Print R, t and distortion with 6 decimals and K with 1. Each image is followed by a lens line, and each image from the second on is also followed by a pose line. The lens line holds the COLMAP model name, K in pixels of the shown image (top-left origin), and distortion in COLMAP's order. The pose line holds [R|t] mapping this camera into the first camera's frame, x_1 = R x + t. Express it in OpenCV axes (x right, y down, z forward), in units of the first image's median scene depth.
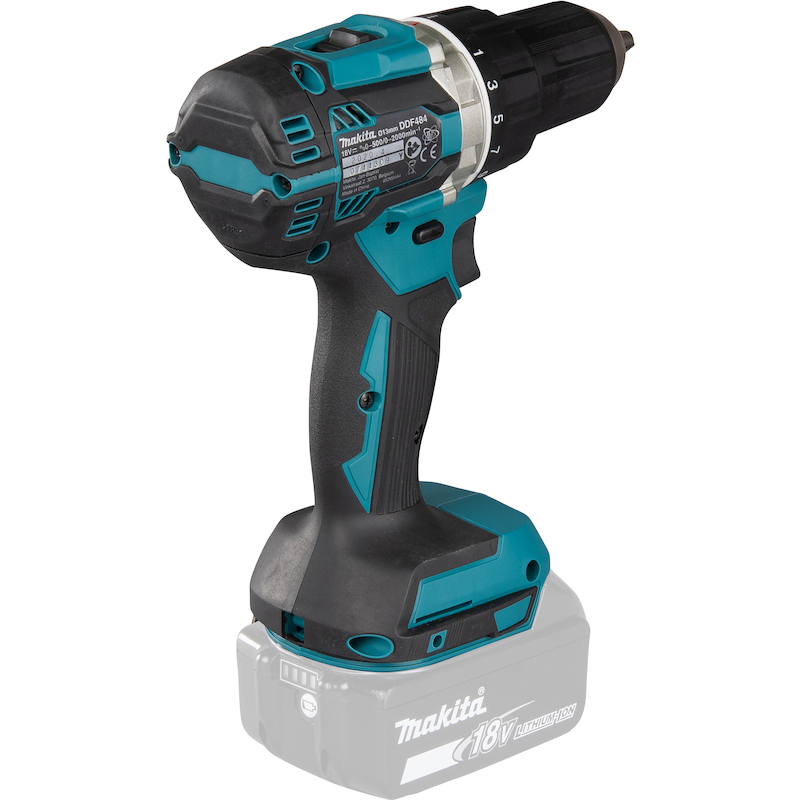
lens RADIAL K [[3973.9, 0, 400.0], [0, 3973.9, 400.0], [0, 0, 1]] dist [-0.250416, 0.468760]
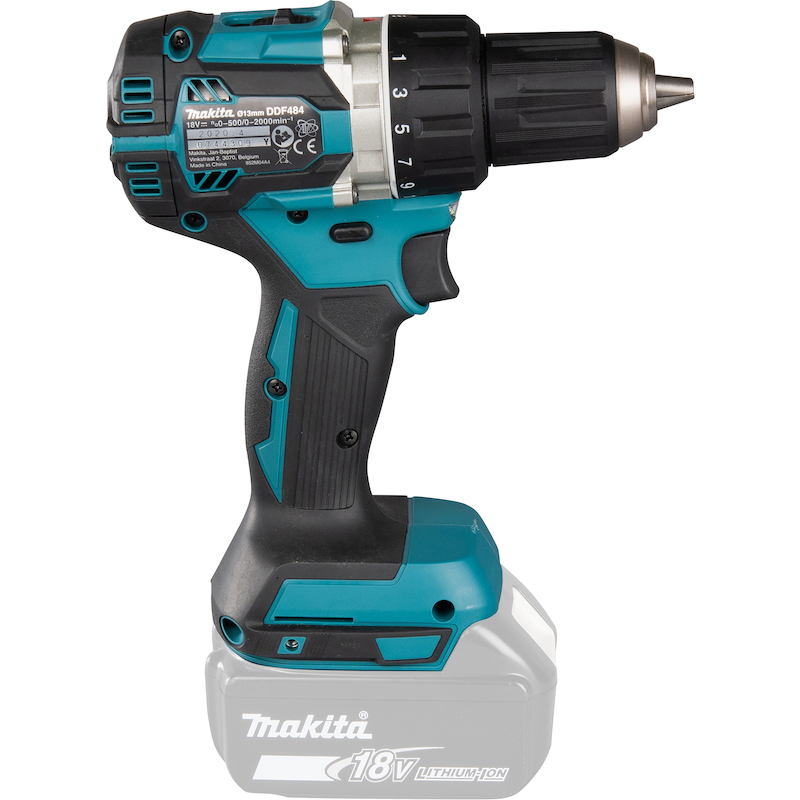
lens RADIAL K [[3973.9, 0, 400.0], [0, 3973.9, 400.0], [0, 0, 1]] dist [-0.250416, 0.468760]
pose [[0.705179, 0.225167, -0.672327, 0.686341], [-0.227250, 0.969987, 0.086500, -0.090350], [0.671625, 0.091788, 0.735183, 0.300347]]
